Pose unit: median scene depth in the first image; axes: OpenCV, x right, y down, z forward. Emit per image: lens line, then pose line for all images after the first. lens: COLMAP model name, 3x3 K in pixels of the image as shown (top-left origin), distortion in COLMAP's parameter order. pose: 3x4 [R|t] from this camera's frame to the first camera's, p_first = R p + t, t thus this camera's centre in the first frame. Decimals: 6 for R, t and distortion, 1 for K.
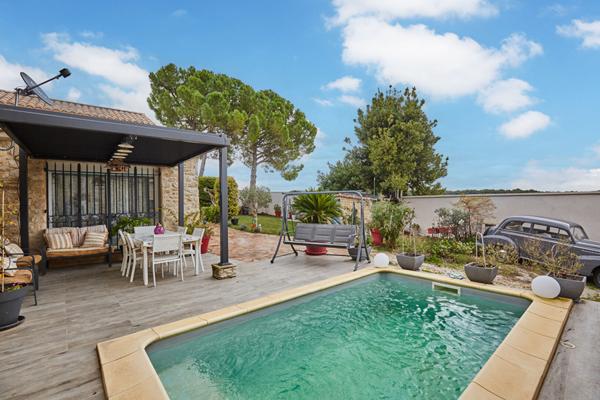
lens RADIAL K [[270.0, 0, 300.0], [0, 270.0, 200.0], [0, 0, 1]] dist [-0.000063, -0.000010]
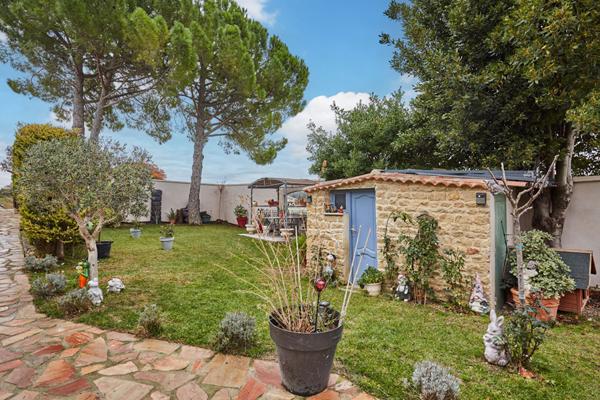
lens RADIAL K [[270.0, 0, 300.0], [0, 270.0, 200.0], [0, 0, 1]] dist [-0.000063, -0.000010]
pose [[0.999876, -0.004346, 0.015134, 0.032790], [0.004456, 0.999964, -0.007240, 0.008640], [-0.015102, 0.007306, 0.999859, 0.424909]]
